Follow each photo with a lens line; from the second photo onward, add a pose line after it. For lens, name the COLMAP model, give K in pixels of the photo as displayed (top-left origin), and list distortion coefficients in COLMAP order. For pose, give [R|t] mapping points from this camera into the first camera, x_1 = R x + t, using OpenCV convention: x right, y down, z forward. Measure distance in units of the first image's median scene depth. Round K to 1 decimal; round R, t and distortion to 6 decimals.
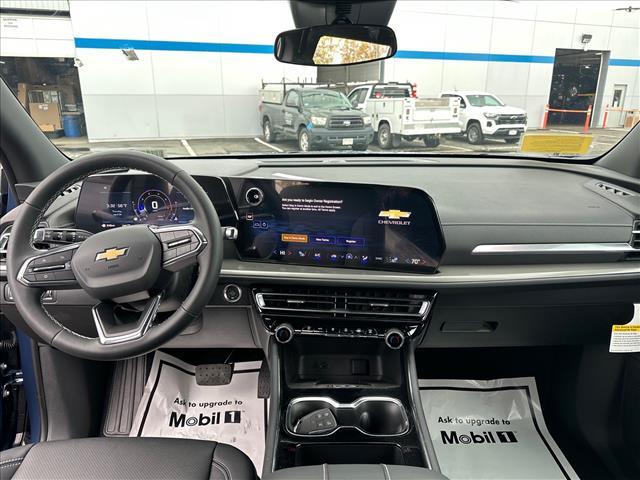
lens RADIAL K [[453.9, 0, 322.4], [0, 453.9, 224.1], [0, 0, 1]] dist [0.048405, -0.056029]
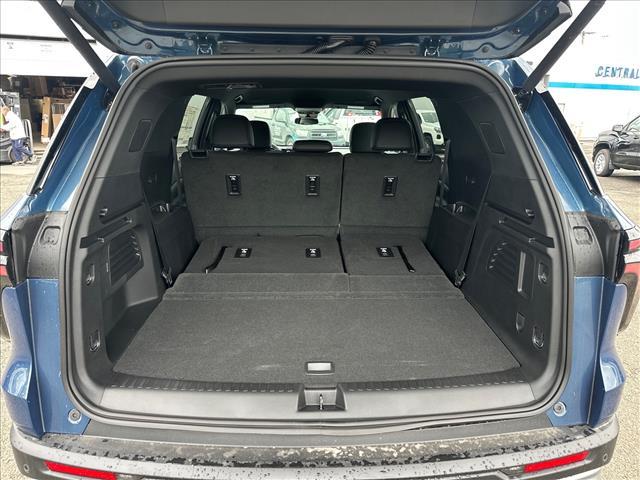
lens RADIAL K [[453.9, 0, 322.4], [0, 453.9, 224.1], [0, 0, 1]] dist [0.048405, -0.056029]
pose [[0.999279, -0.000482, 0.037963, 0.000428], [0.001364, 0.999730, -0.023210, 0.050932], [-0.037941, 0.023245, 0.999010, -0.238092]]
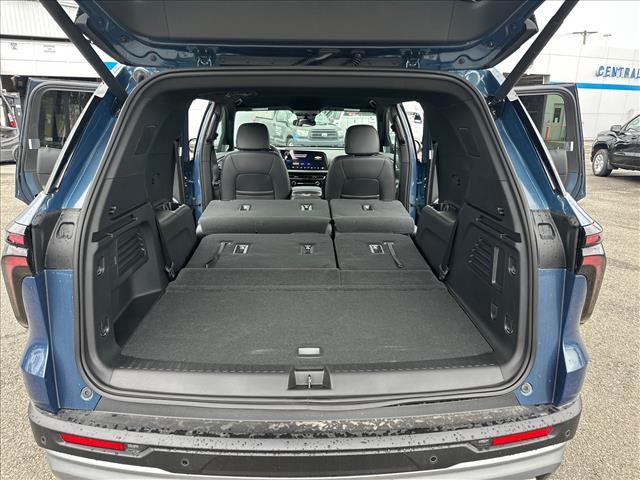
lens RADIAL K [[453.9, 0, 322.4], [0, 453.9, 224.1], [0, 0, 1]] dist [0.048405, -0.056029]
pose [[0.999408, 0.000492, 0.034404, 0.003084], [0.000271, 0.999754, -0.022183, 0.051809], [-0.034406, 0.022179, 0.999162, -0.247936]]
